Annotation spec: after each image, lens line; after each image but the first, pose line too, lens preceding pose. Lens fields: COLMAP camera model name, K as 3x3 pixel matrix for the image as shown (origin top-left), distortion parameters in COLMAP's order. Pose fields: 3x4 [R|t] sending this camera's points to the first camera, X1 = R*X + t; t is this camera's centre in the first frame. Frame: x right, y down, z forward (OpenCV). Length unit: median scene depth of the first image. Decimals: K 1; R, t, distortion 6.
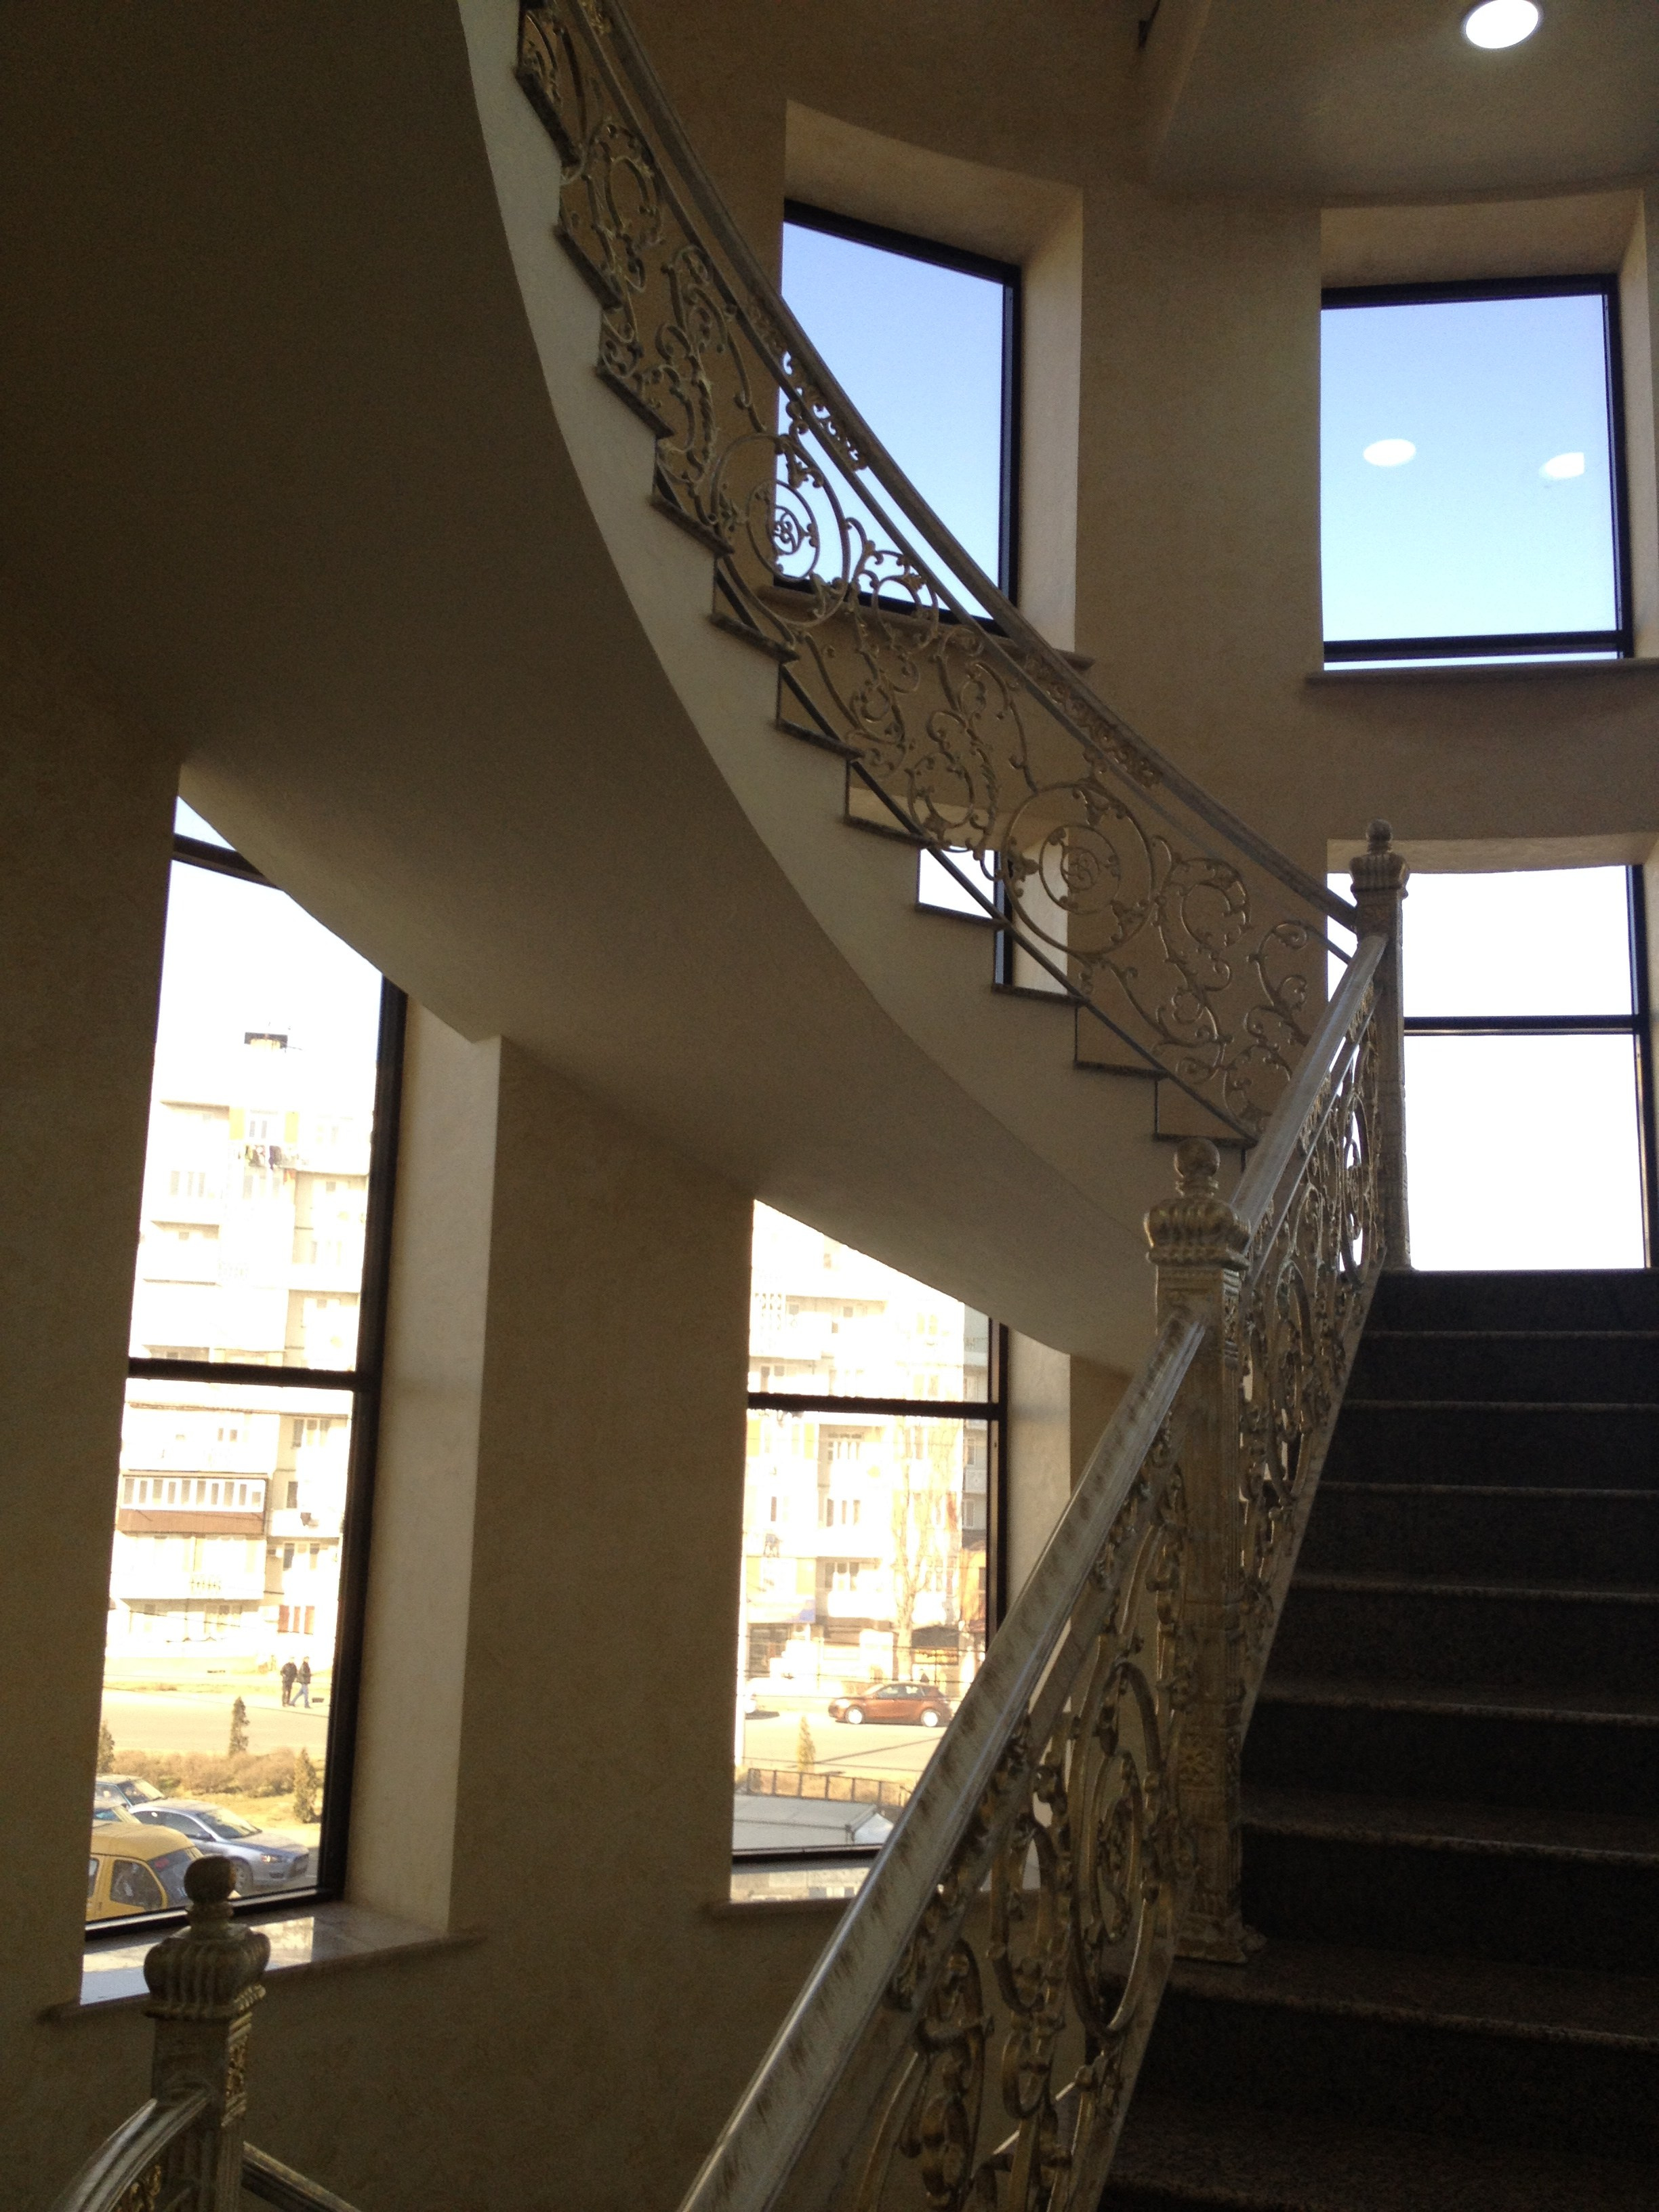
lens RADIAL K [[2005.9, 0, 814.2], [0, 2005.9, 1105.8], [0, 0, 1]] dist [0.087141, -0.152180]
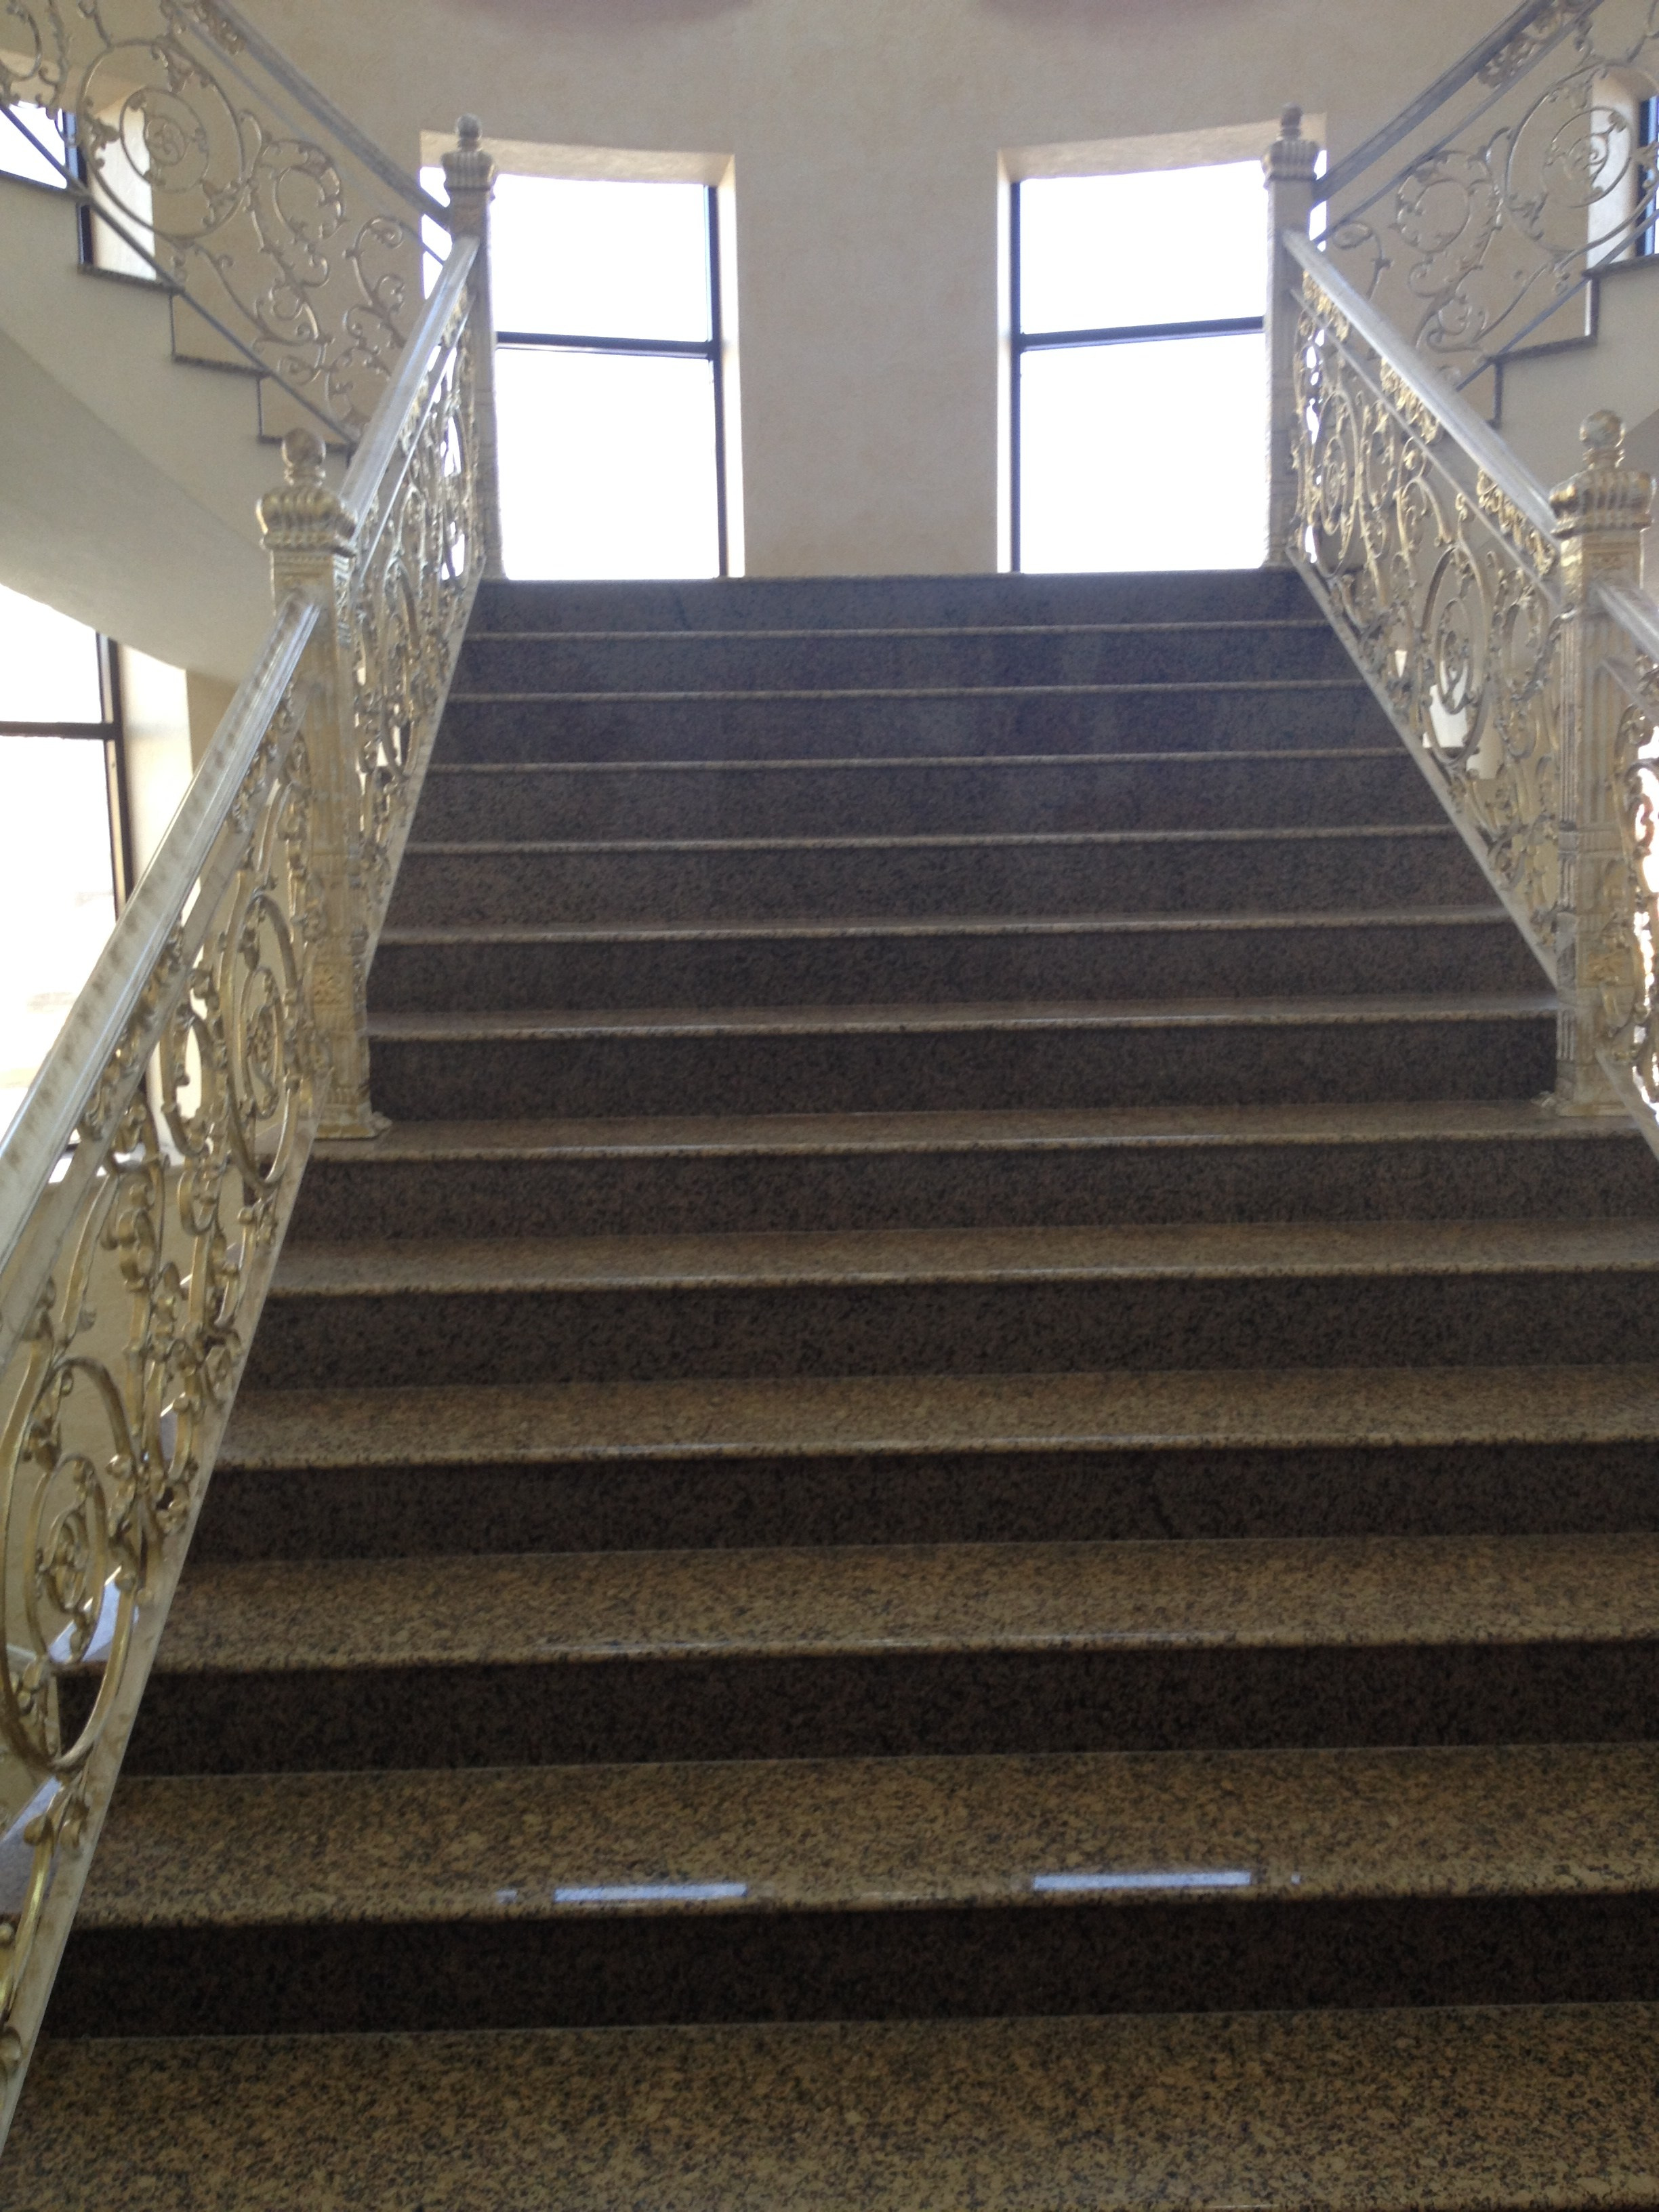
lens RADIAL K [[2005.9, 0, 814.2], [0, 2005.9, 1105.8], [0, 0, 1]] dist [0.087141, -0.152180]
pose [[0.910856, -0.099625, 0.400520, -0.026489], [-0.031288, 0.950969, 0.307699, 0.016994], [-0.411537, -0.292801, 0.863079, -0.131251]]
